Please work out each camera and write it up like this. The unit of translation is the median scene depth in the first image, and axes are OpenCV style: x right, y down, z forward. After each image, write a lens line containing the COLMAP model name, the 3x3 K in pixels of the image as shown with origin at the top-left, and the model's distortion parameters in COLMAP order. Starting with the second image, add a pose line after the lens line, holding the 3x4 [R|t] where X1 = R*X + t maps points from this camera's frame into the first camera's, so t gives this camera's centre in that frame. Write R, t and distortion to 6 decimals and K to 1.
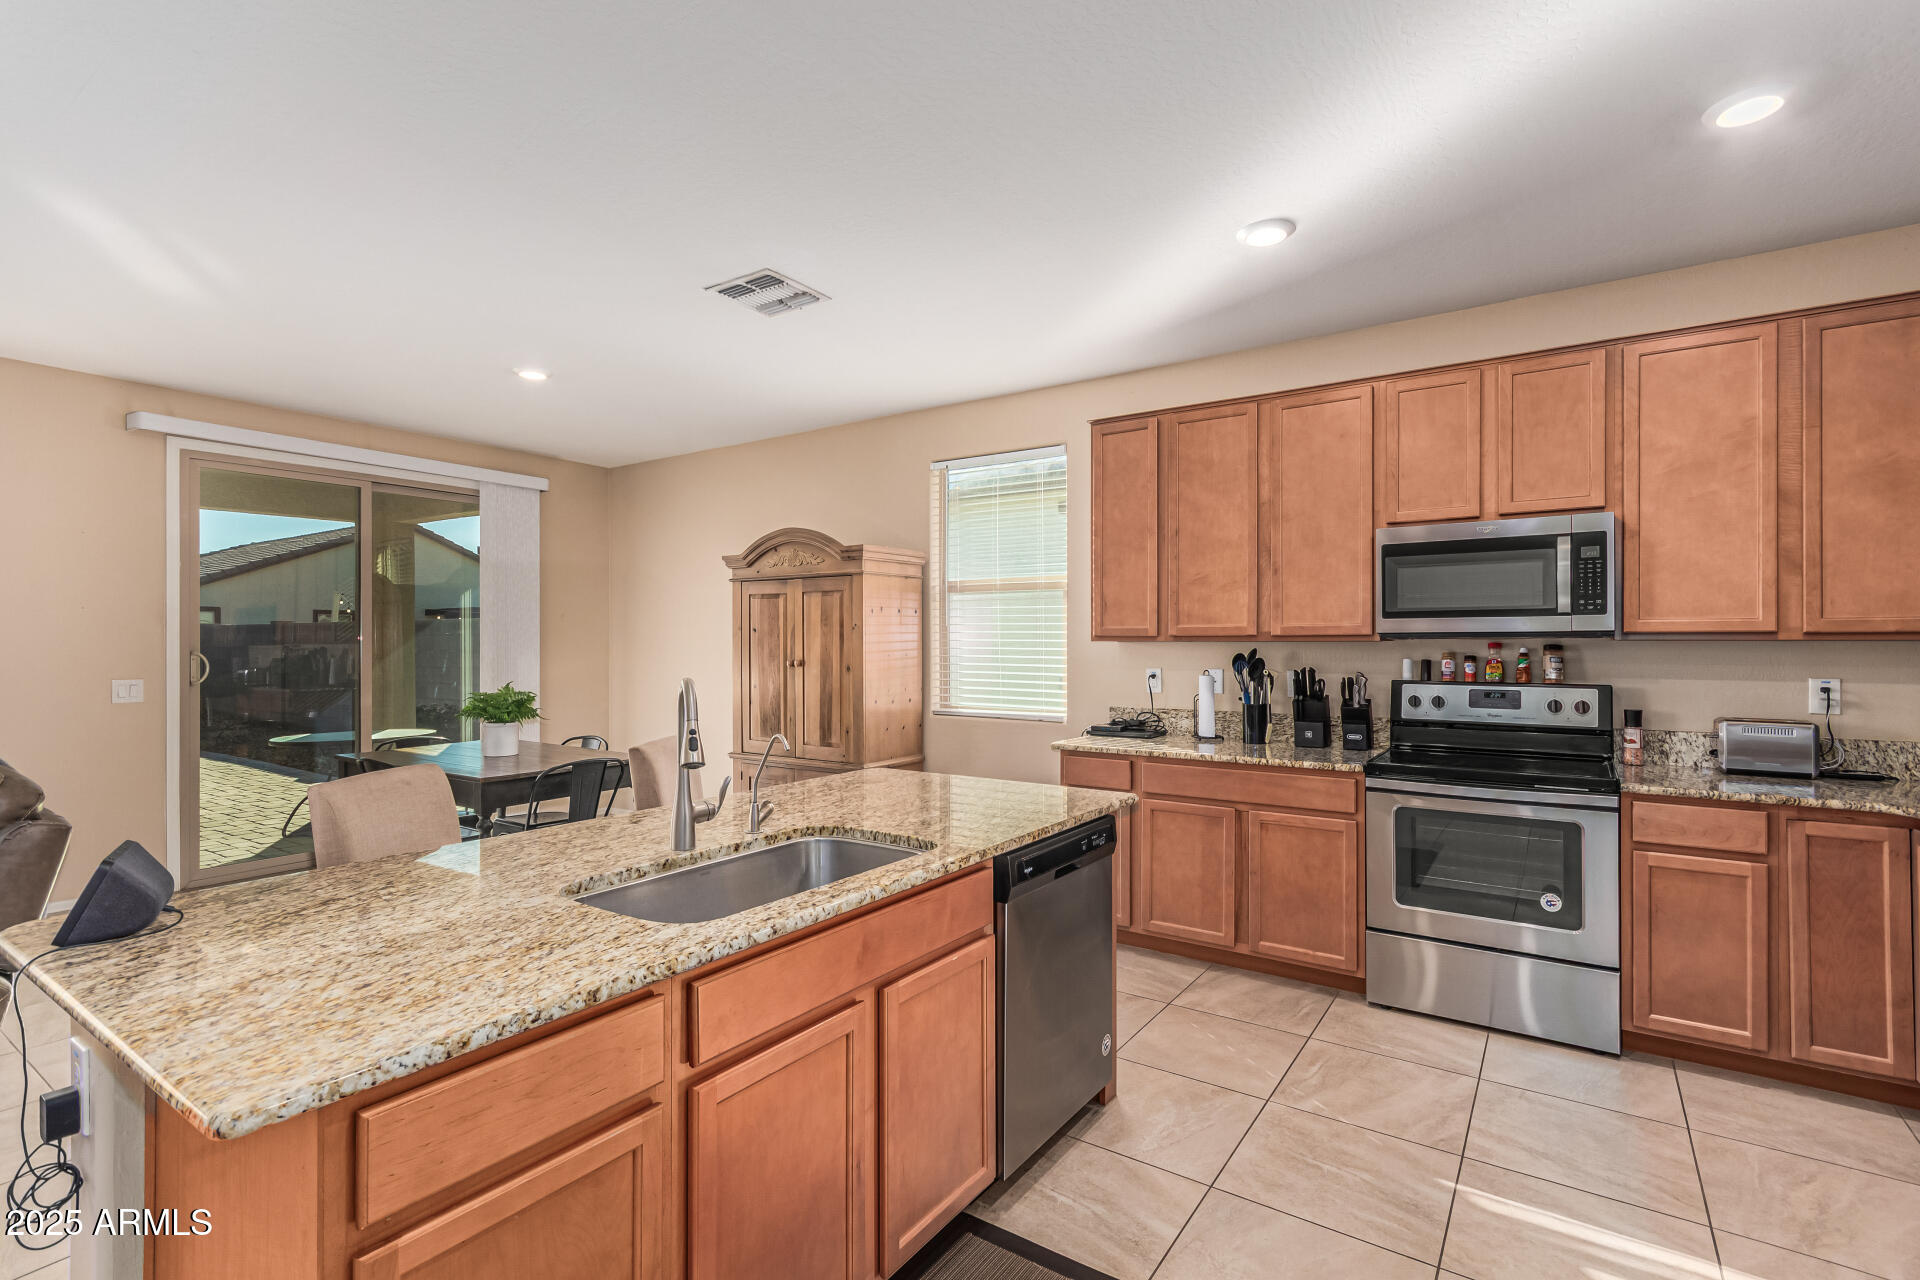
lens RADIAL K [[894.4, 0, 942.0], [0, 894.4, 648.0], [0, 0, 1]] dist [0.002841, -0.000073]
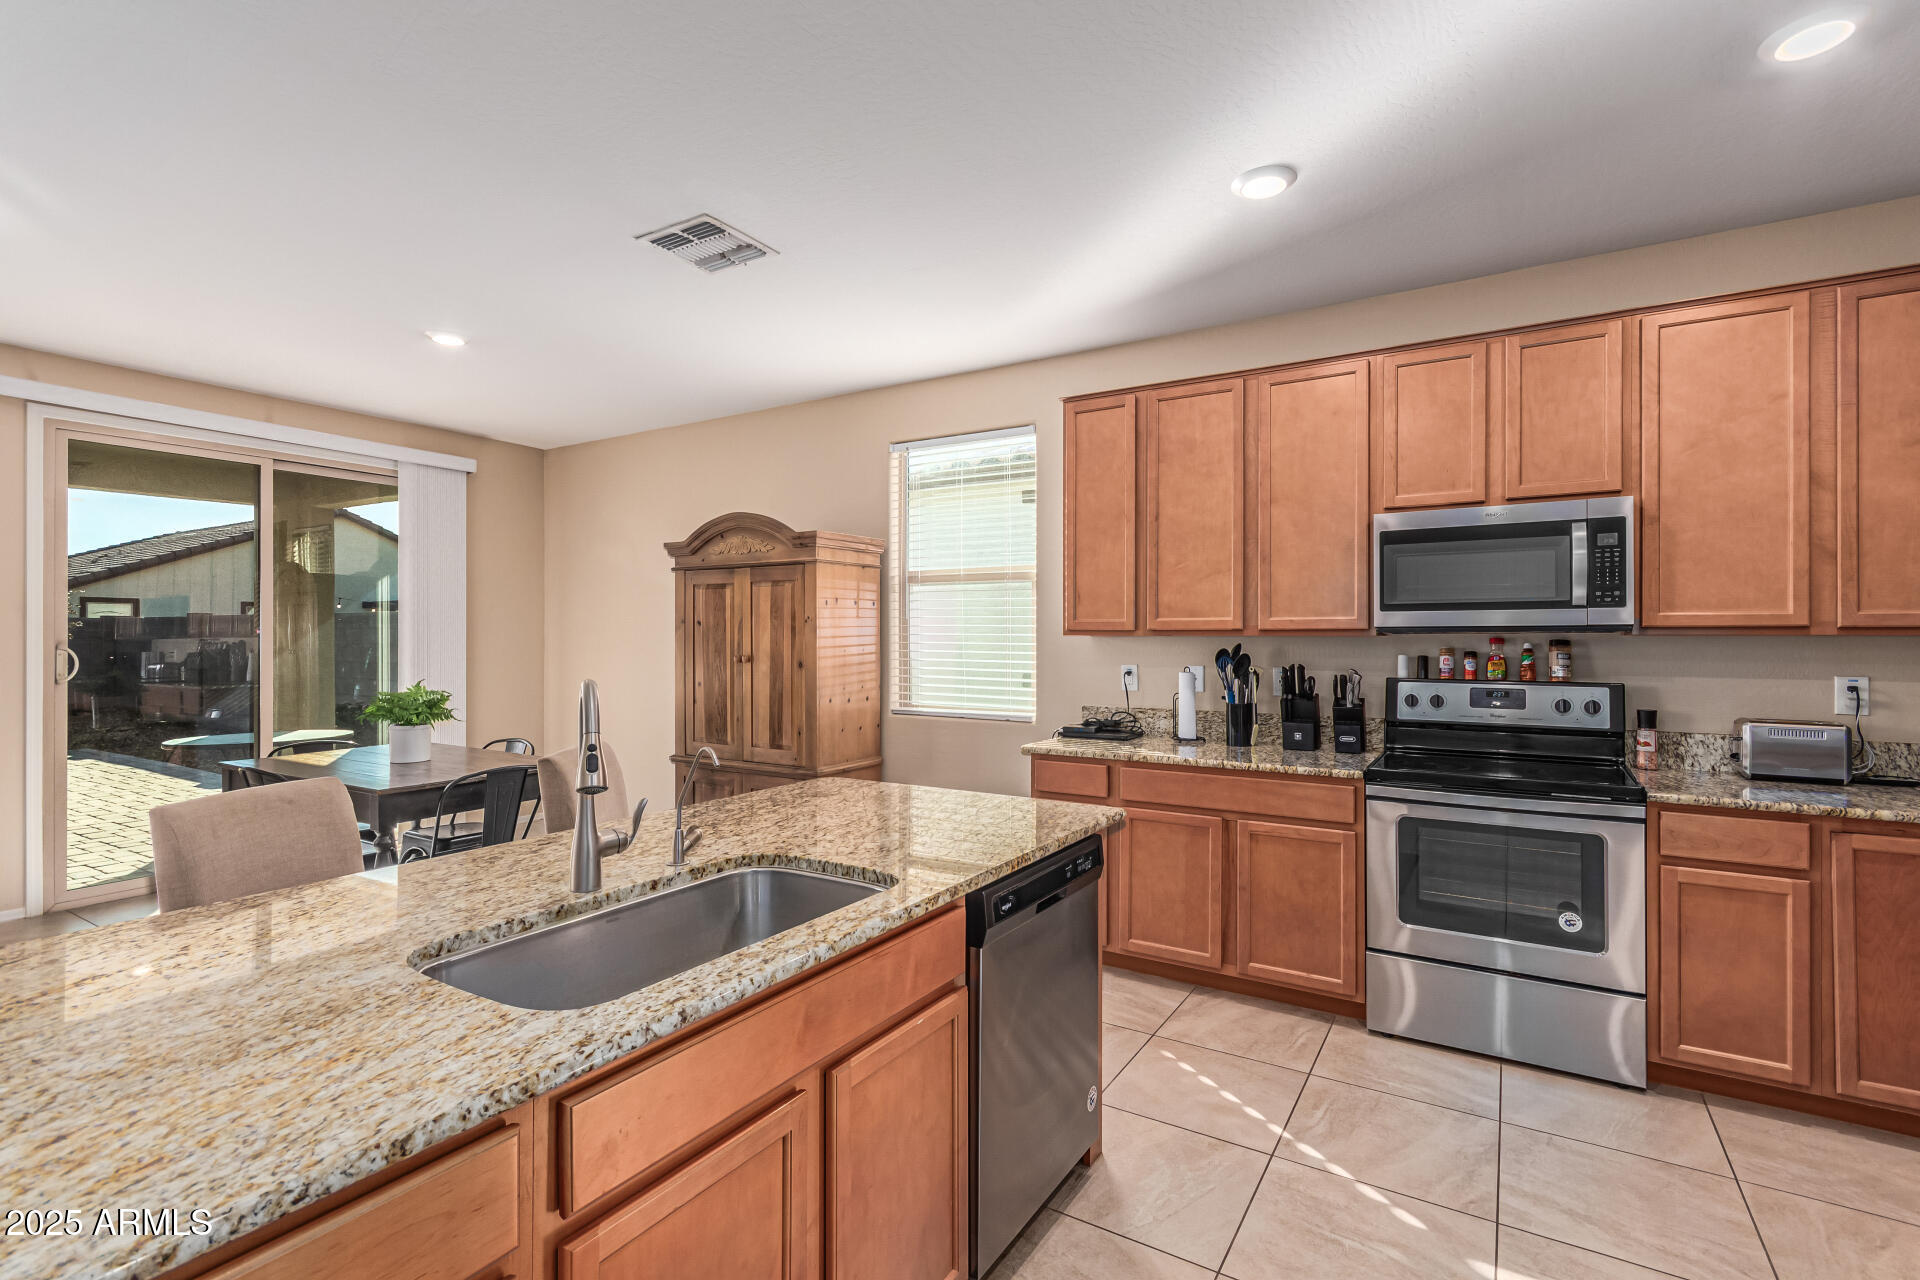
lens RADIAL K [[894.4, 0, 941.8], [0, 894.4, 638.9], [0, 0, 1]] dist [0.002841, -0.000073]
pose [[0.998939, 0.001178, 0.046031, -0.001995], [-0.000984, 0.999991, -0.004229, -0.000026], [-0.046036, 0.004180, 0.998931, 0.094344]]
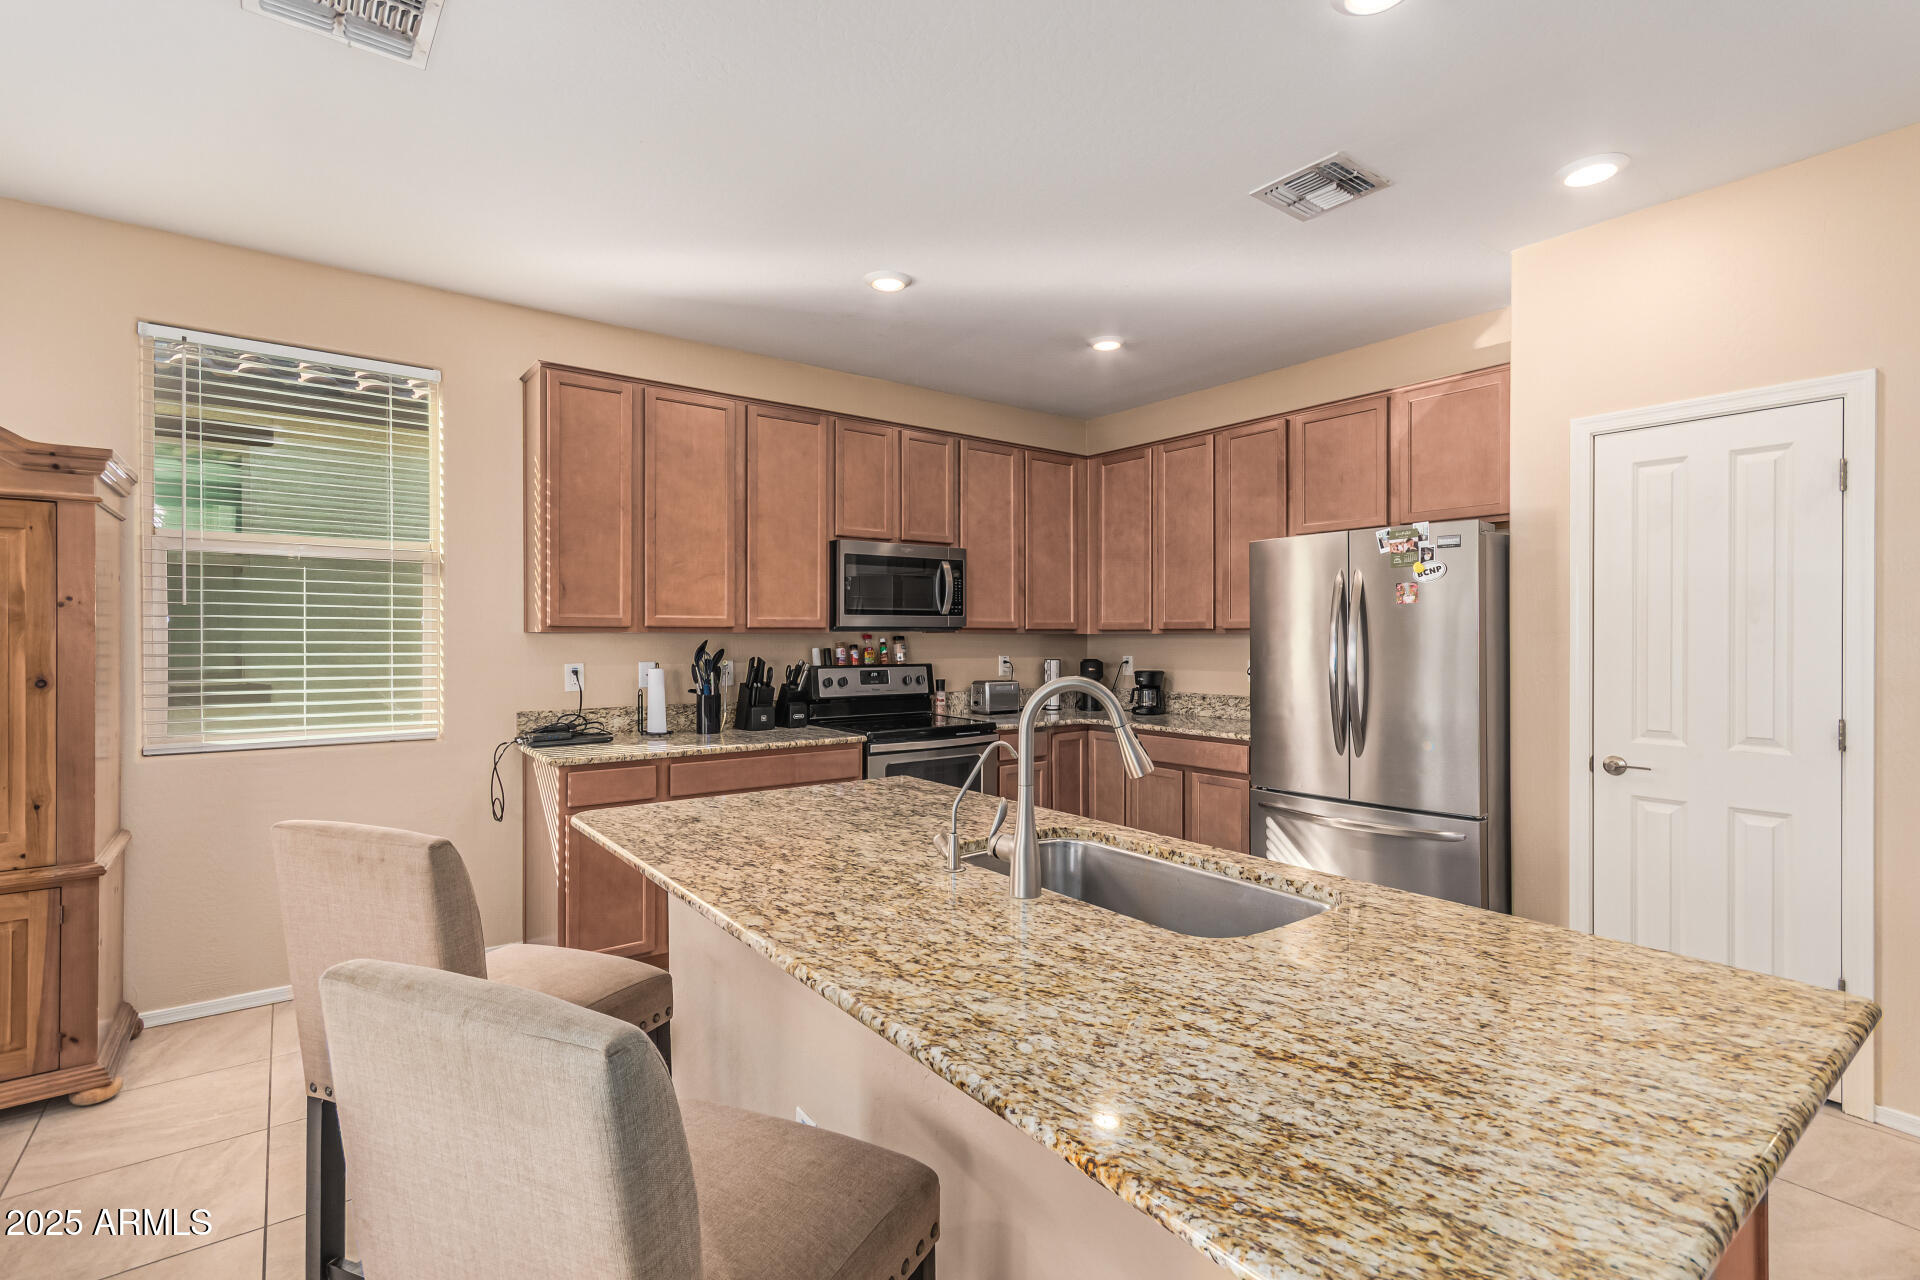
lens RADIAL K [[894.4, 0, 985.4], [0, 894.4, 634.5], [0, 0, 1]] dist [0.002841, -0.000073]
pose [[0.293332, 0.001807, 0.956009, -0.577038], [0.003530, 0.999989, -0.002973, -0.001555], [-0.956004, 0.004246, 0.293323, 0.438923]]
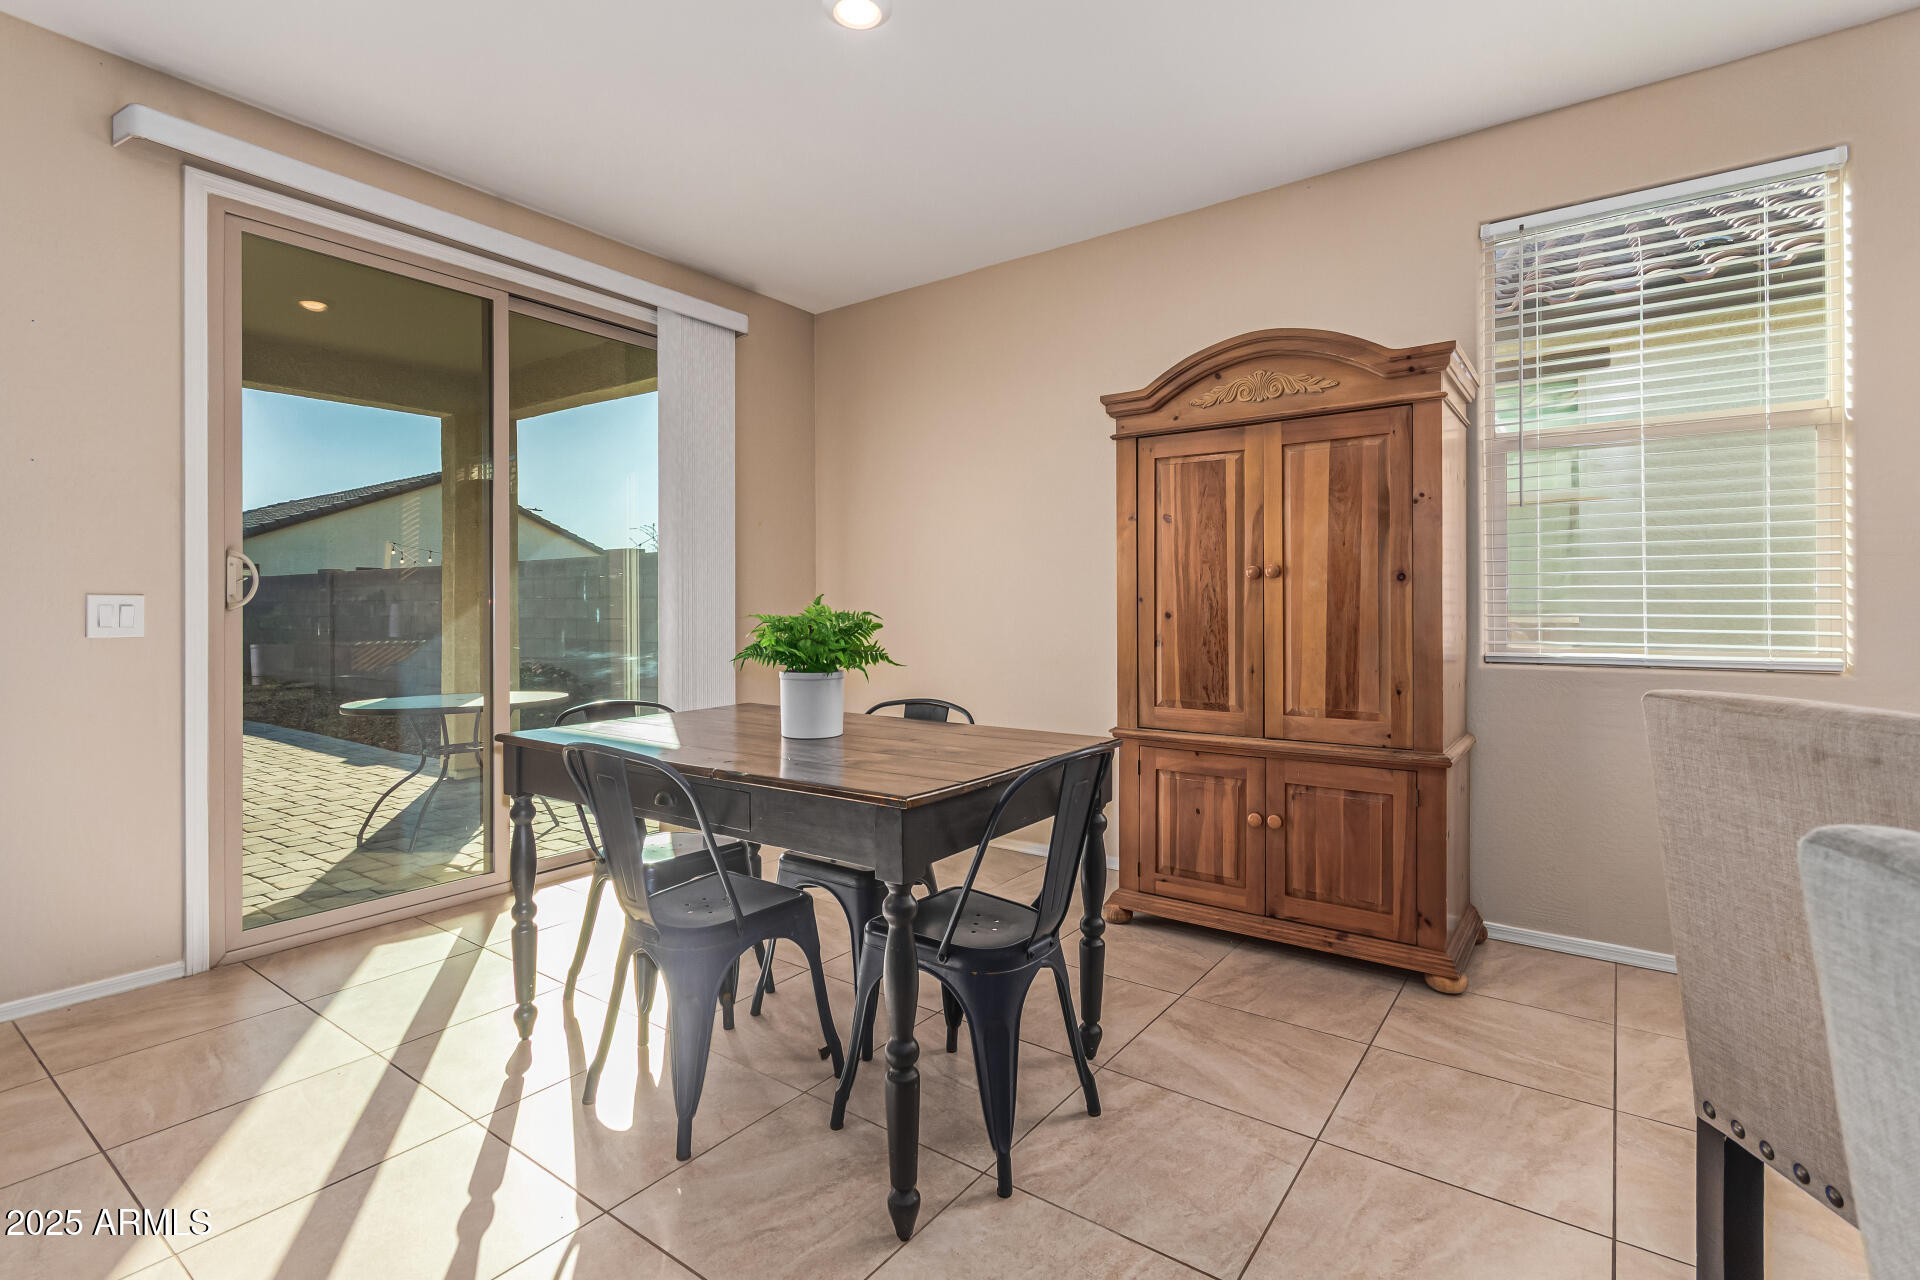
lens RADIAL K [[894.4, 0, 932.8], [0, 894.4, 609.0], [0, 0, 1]] dist [0.002841, -0.000073]
pose [[0.999470, -0.003585, -0.032364, -0.491225], [0.003435, 0.999983, -0.004695, 0.058781], [0.032381, 0.004582, 0.999465, 0.589412]]
